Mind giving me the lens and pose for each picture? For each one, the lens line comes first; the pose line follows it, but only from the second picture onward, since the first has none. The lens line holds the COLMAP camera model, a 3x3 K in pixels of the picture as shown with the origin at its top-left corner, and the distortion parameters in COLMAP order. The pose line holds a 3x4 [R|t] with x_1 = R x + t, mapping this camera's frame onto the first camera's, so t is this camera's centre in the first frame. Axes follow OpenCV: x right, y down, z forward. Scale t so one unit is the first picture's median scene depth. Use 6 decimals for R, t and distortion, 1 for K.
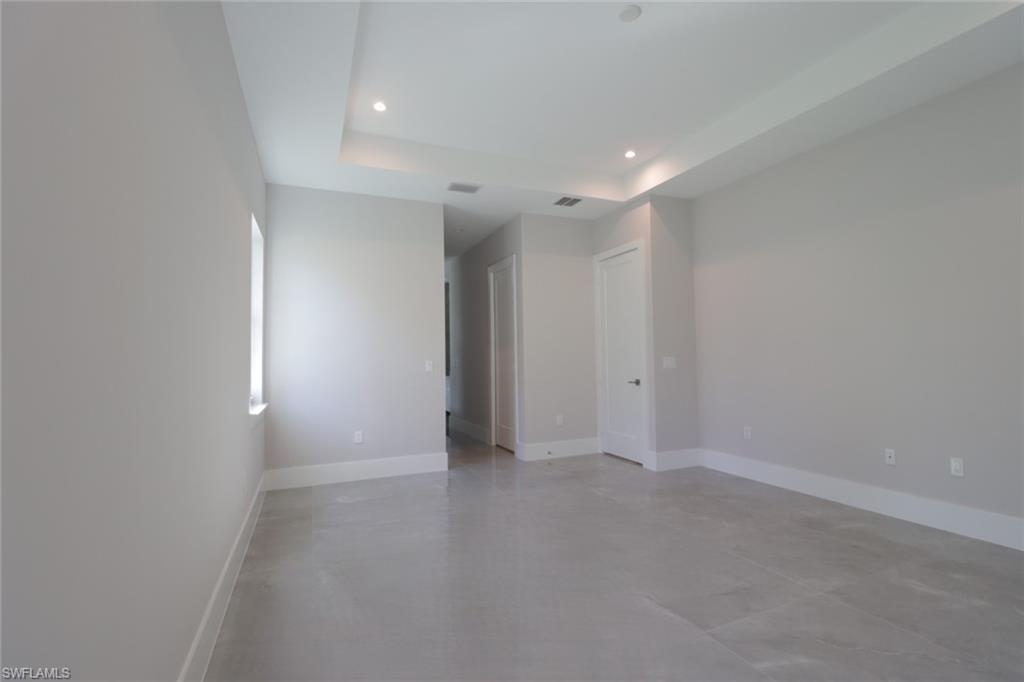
lens RADIAL K [[475.3, 0, 514.7], [0, 475.3, 338.6], [0, 0, 1]] dist [0.002751, -0.013124]
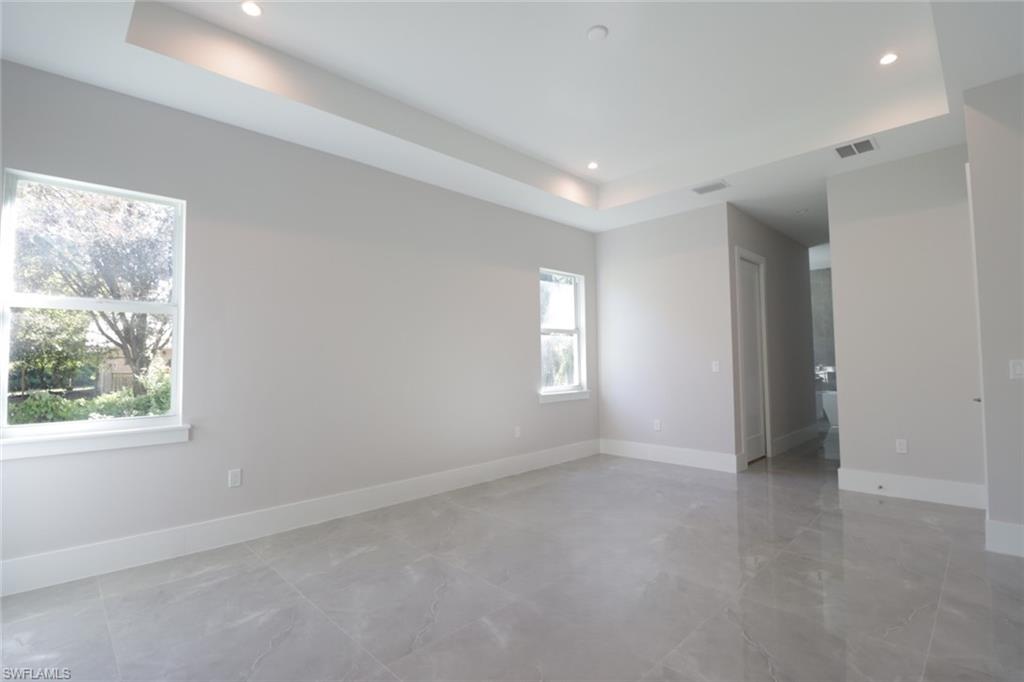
lens RADIAL K [[475.3, 0, 514.7], [0, 475.3, 338.6], [0, 0, 1]] dist [0.002751, -0.013124]
pose [[0.361450, -0.031351, -0.931864, 0.615159], [0.046456, 0.998799, -0.015584, -0.005928], [0.931233, -0.037658, 0.362472, 0.232935]]
